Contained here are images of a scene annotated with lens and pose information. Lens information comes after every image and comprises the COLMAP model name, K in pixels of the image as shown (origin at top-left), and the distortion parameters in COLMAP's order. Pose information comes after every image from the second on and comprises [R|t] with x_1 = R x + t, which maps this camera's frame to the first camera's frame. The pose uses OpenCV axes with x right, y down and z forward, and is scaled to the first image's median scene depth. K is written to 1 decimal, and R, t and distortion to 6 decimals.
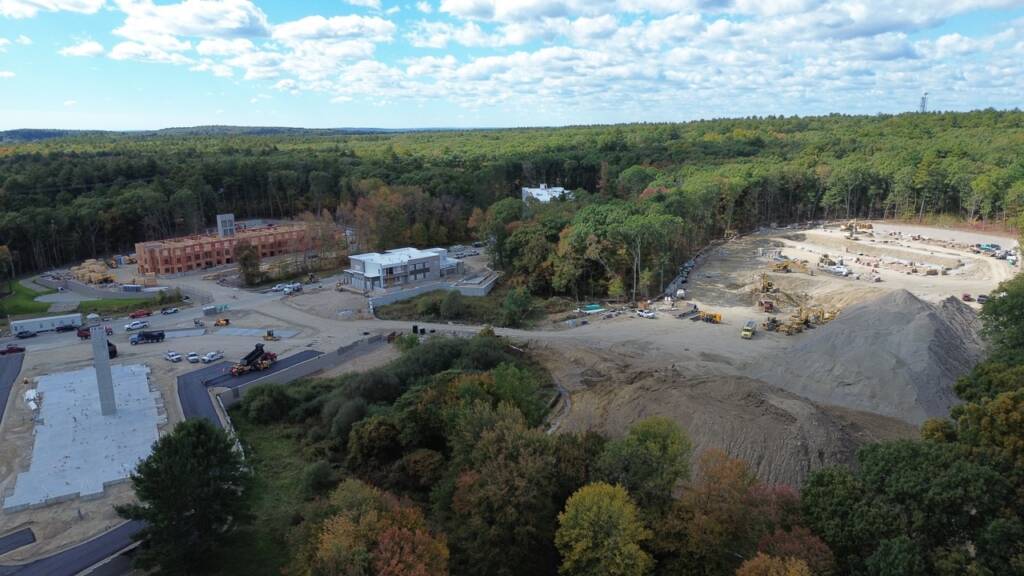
lens RADIAL K [[727.9, 0, 508.0], [0, 727.9, 303.2], [0, 0, 1]] dist [0.011481, -0.004172]
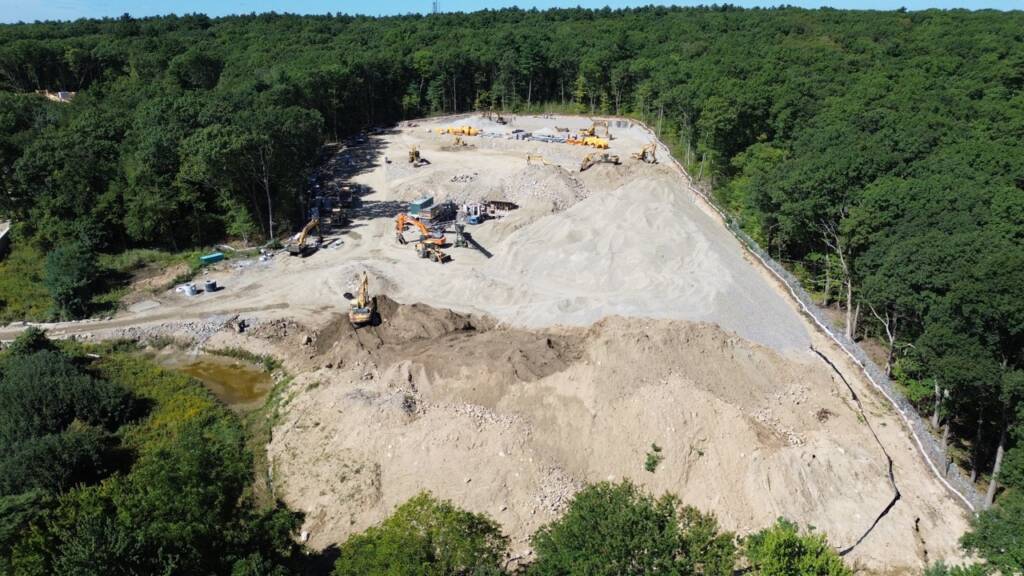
lens RADIAL K [[727.9, 0, 508.0], [0, 727.9, 303.2], [0, 0, 1]] dist [0.011481, -0.004172]
pose [[0.810855, -0.184113, 0.555533, -0.027940], [0.117865, 0.981151, 0.153134, -0.020359], [-0.573256, -0.058691, 0.817272, 0.290833]]
